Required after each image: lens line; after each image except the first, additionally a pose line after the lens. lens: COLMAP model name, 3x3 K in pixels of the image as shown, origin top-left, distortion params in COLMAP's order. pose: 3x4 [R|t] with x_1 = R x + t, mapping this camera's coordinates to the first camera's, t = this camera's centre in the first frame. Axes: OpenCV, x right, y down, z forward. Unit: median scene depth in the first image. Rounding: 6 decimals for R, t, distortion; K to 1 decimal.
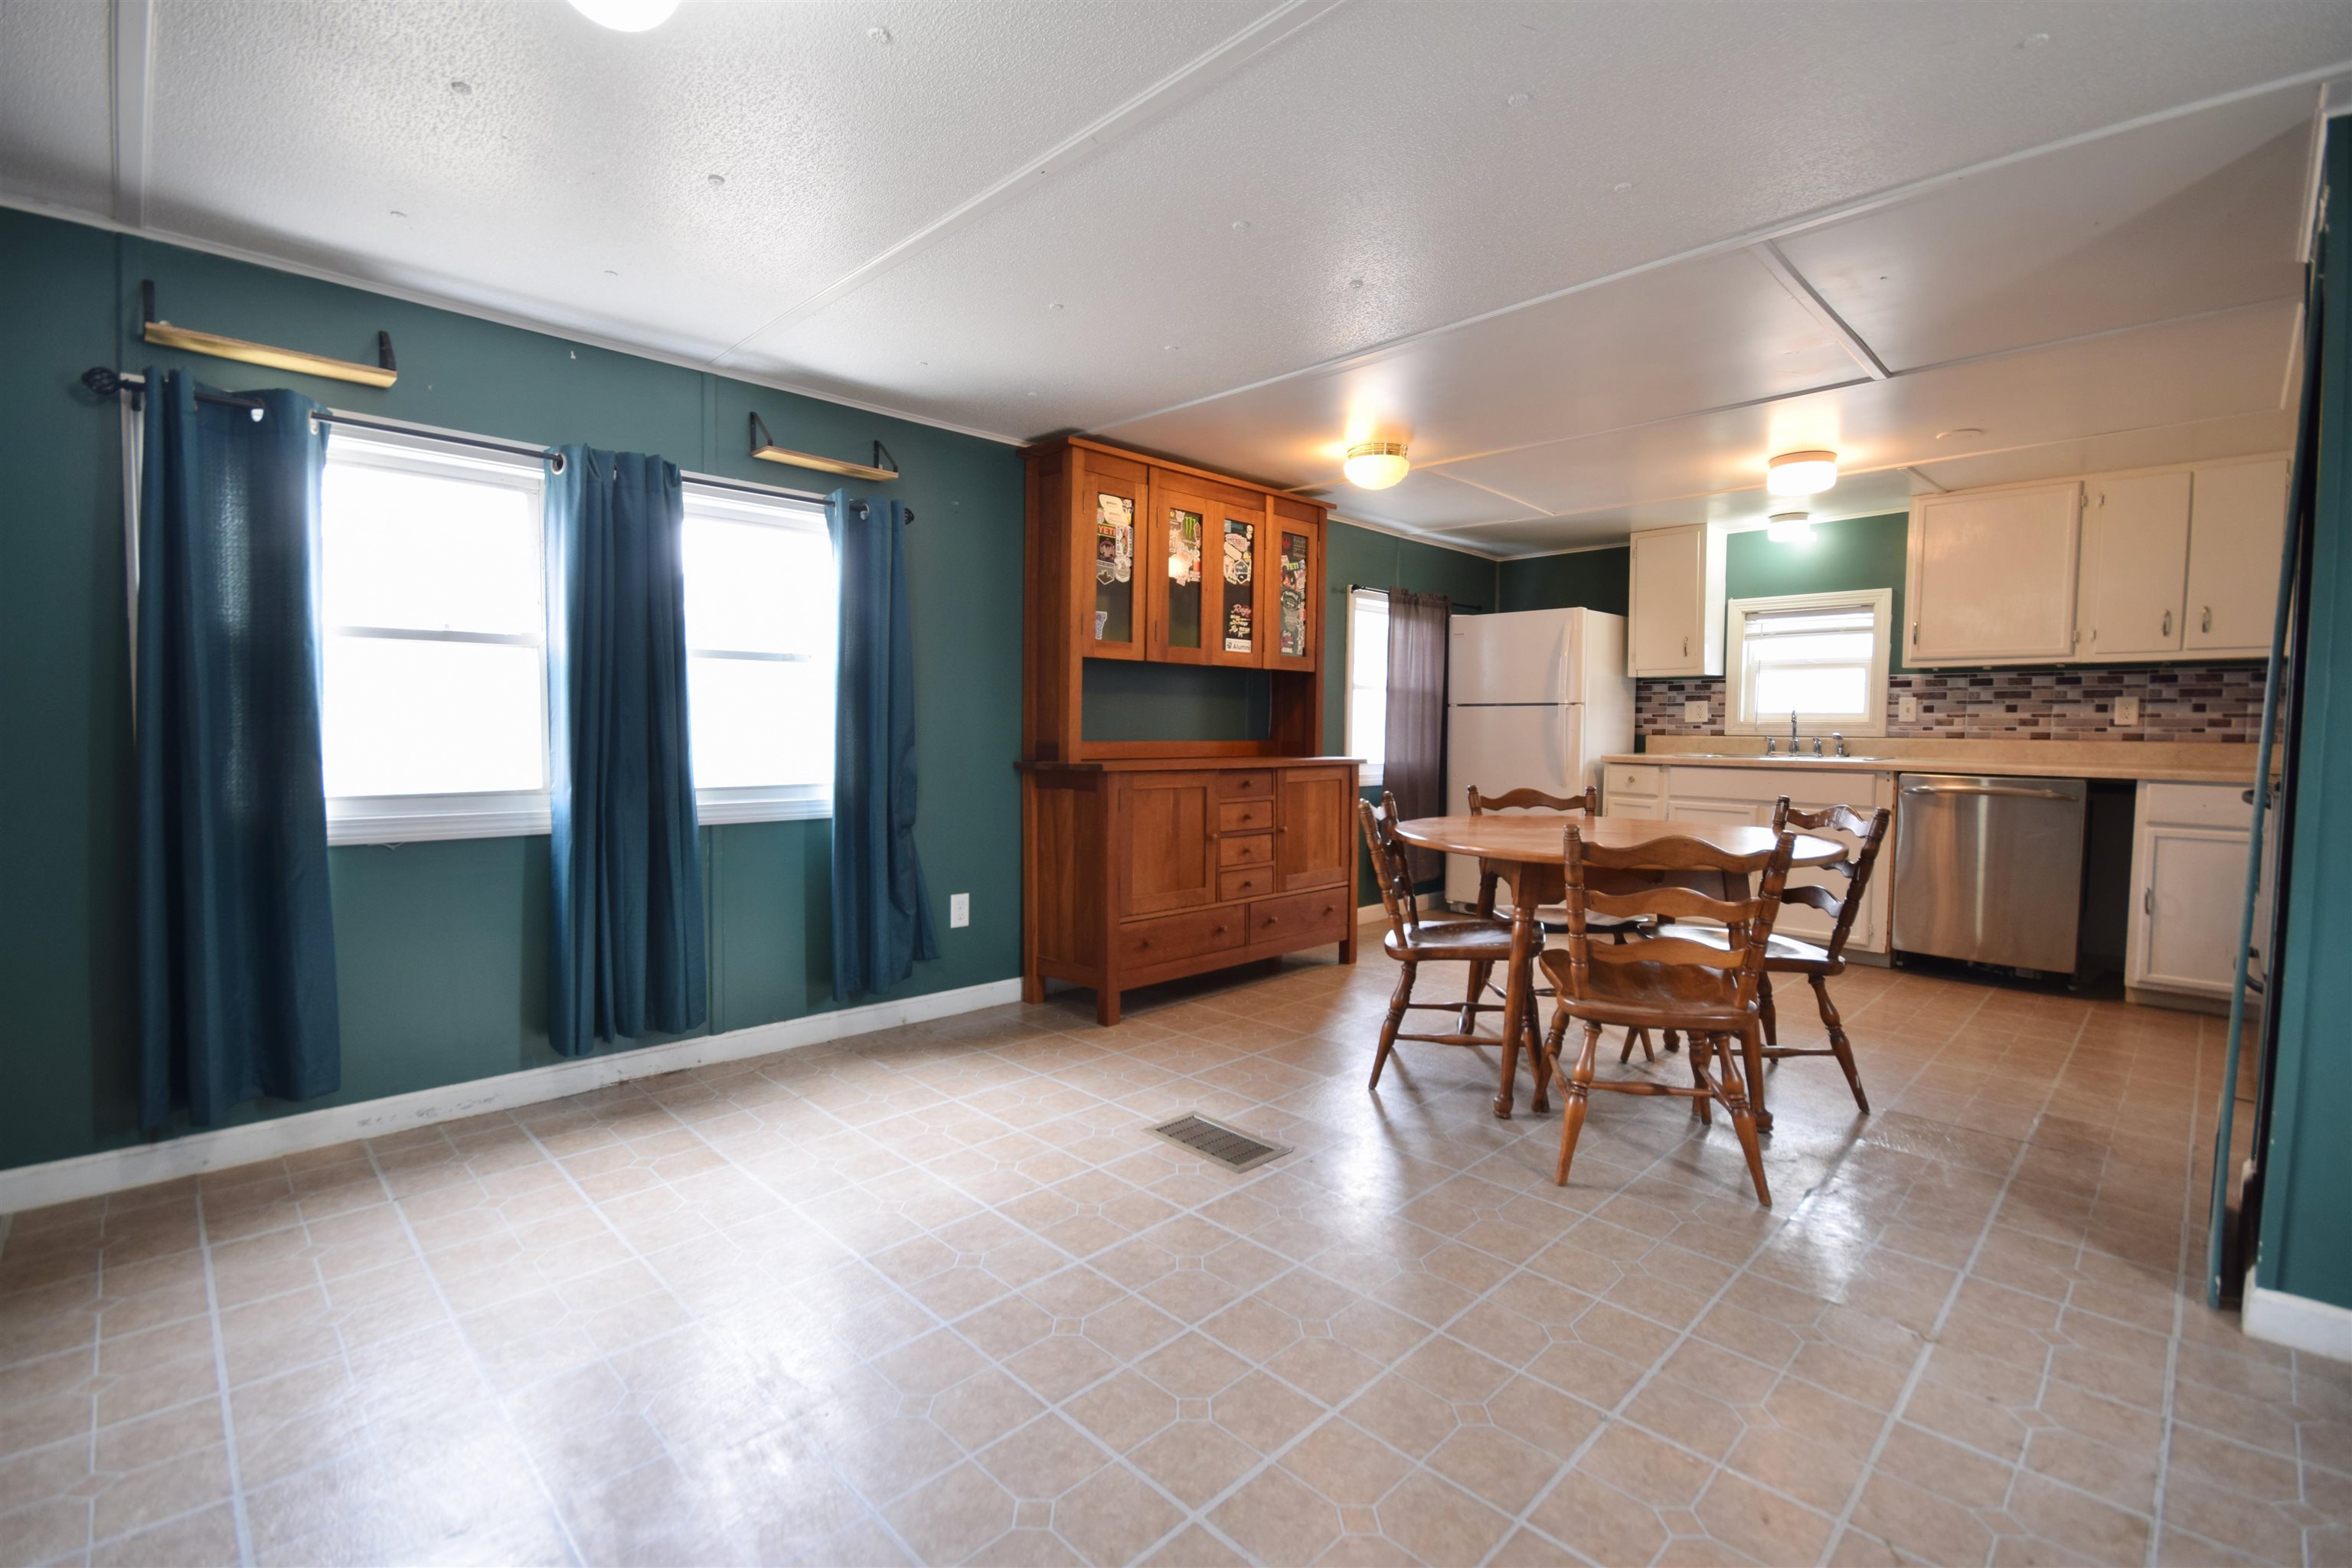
lens RADIAL K [[1041.9, 0, 1166.1], [0, 1041.9, 774.6], [0, 0, 1]] dist [-0.002761, -0.000896]
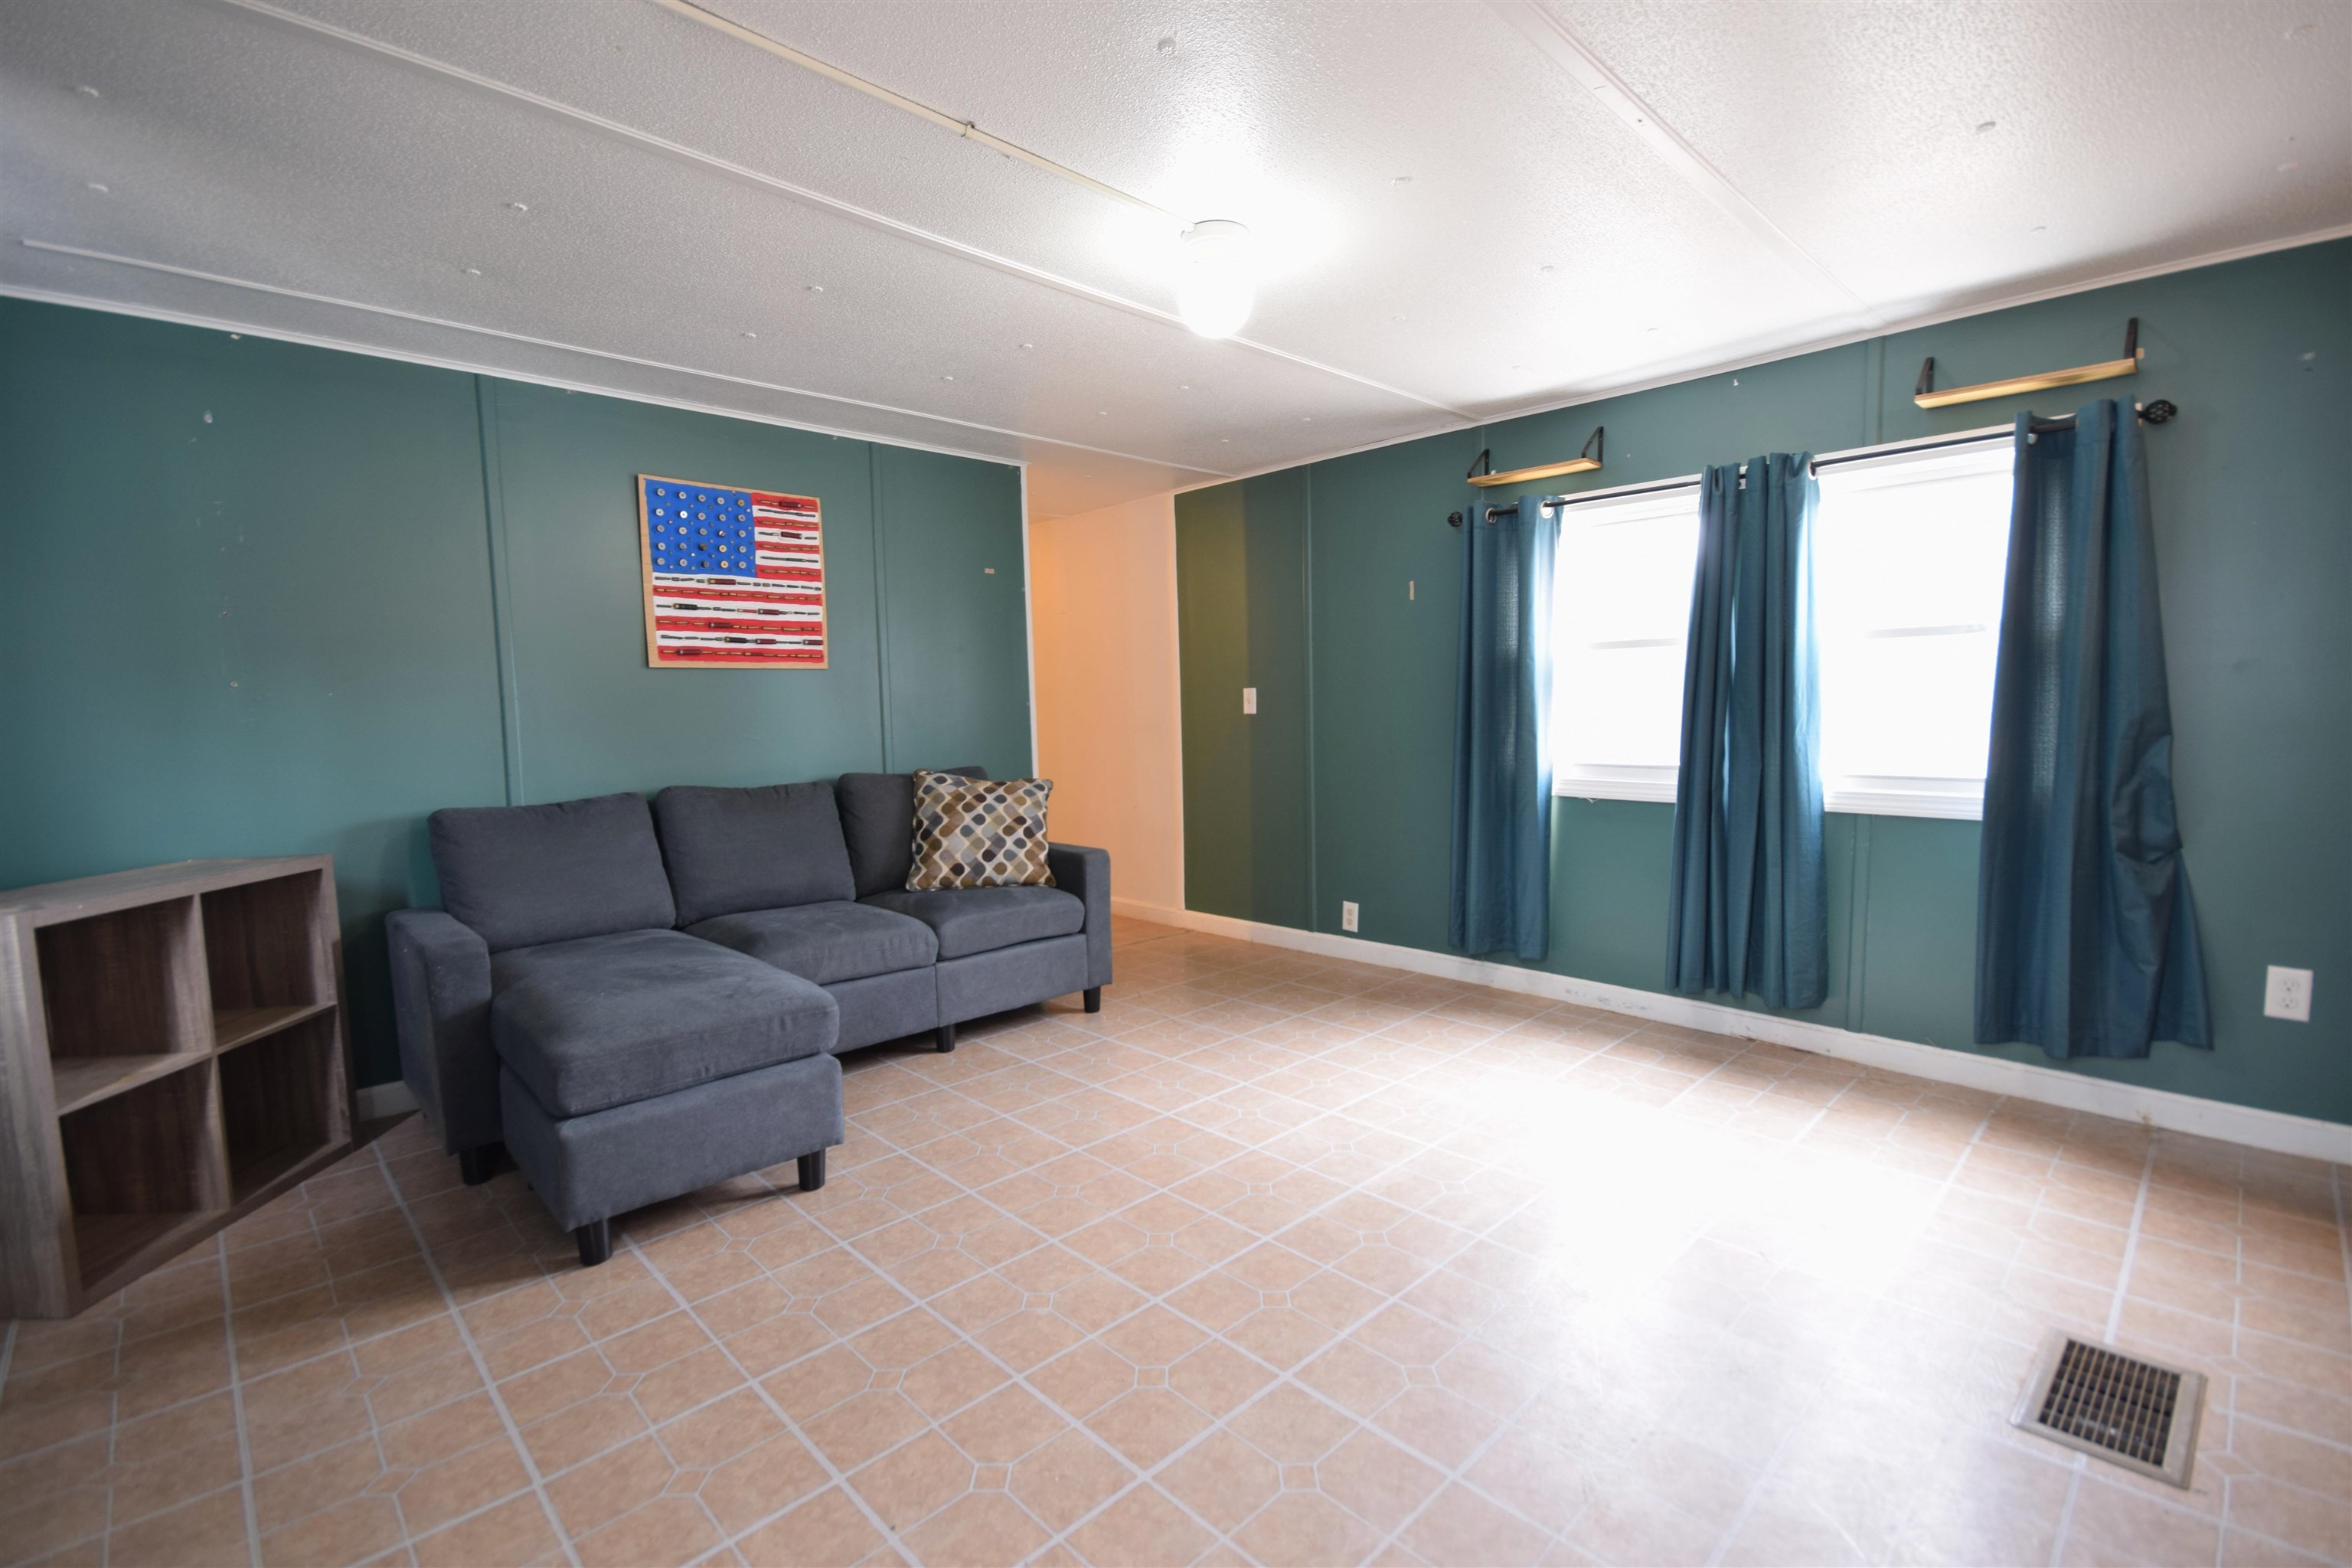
lens RADIAL K [[1041.9, 0, 1177.2], [0, 1041.9, 787.0], [0, 0, 1]] dist [-0.002761, -0.000896]
pose [[-0.013525, 0.069341, -0.997501, 0.388401], [-0.032586, 0.997032, 0.069750, -0.017416], [0.999377, 0.033448, -0.011225, 0.279514]]
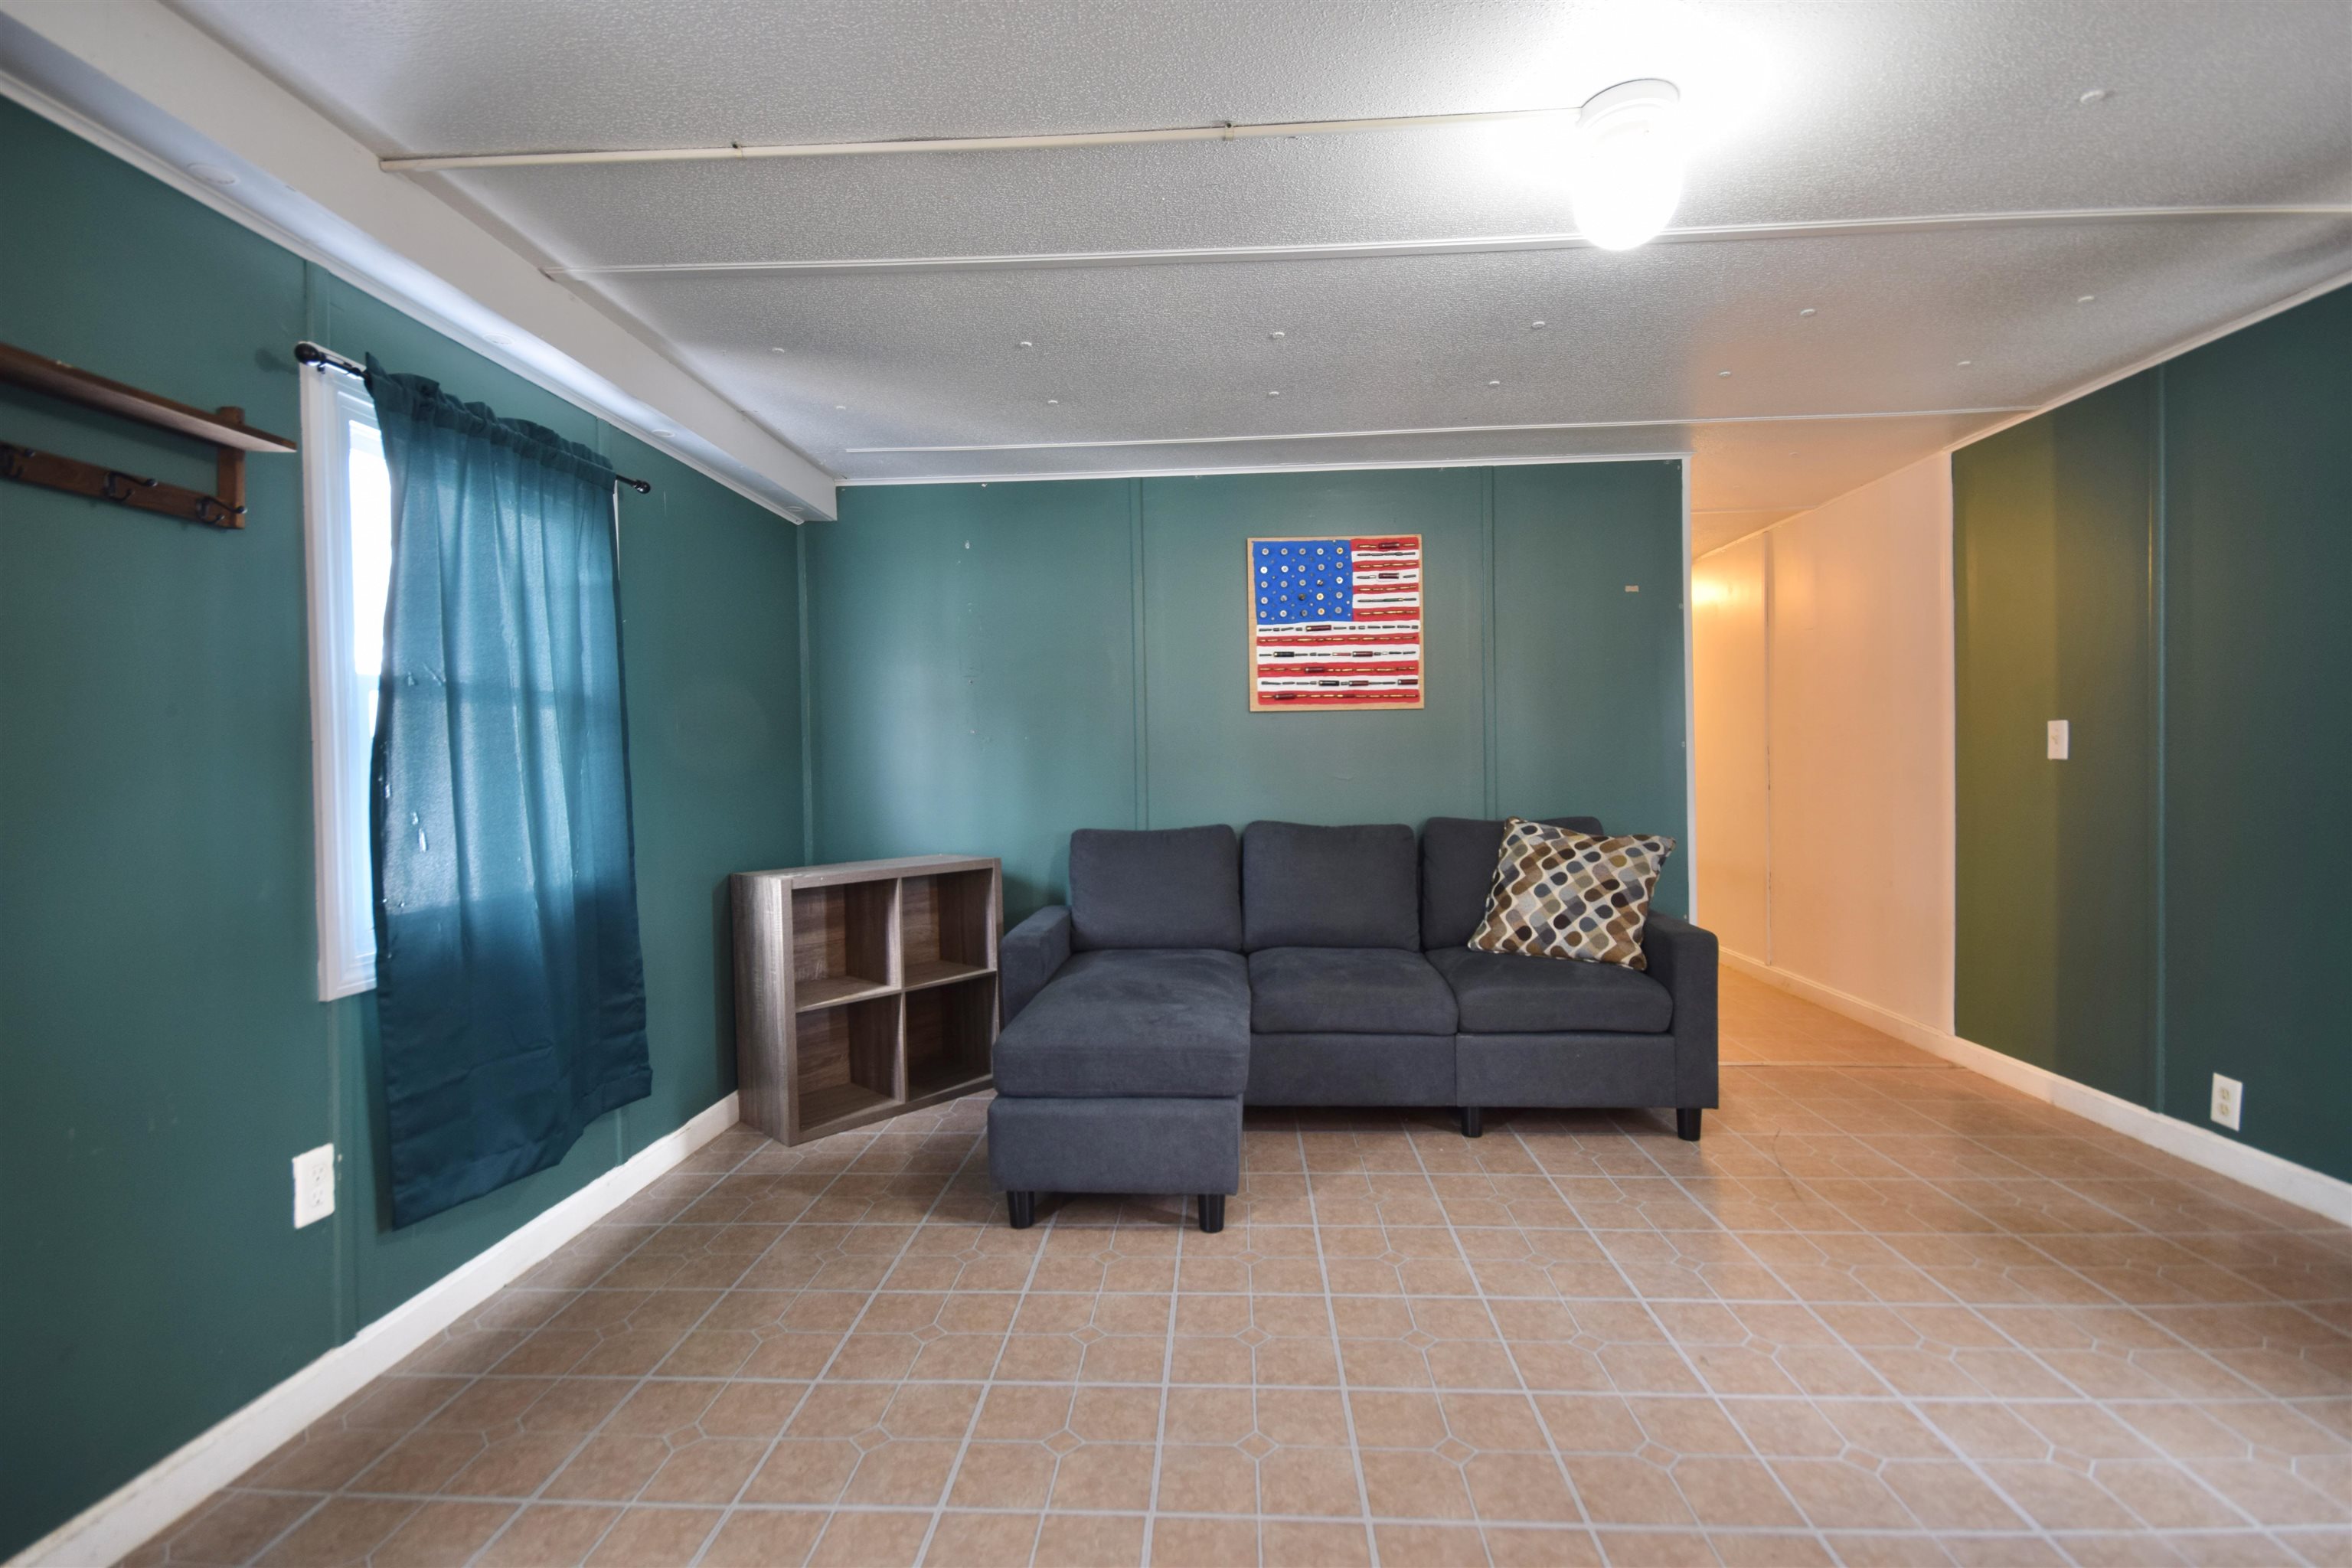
lens RADIAL K [[1041.9, 0, 1169.7], [0, 1041.9, 785.3], [0, 0, 1]] dist [-0.002761, -0.000896]
pose [[-0.745555, 0.019921, -0.666146, 0.234767], [-0.027015, 0.997828, 0.060075, -0.028524], [0.665896, 0.062785, -0.743398, 0.467699]]
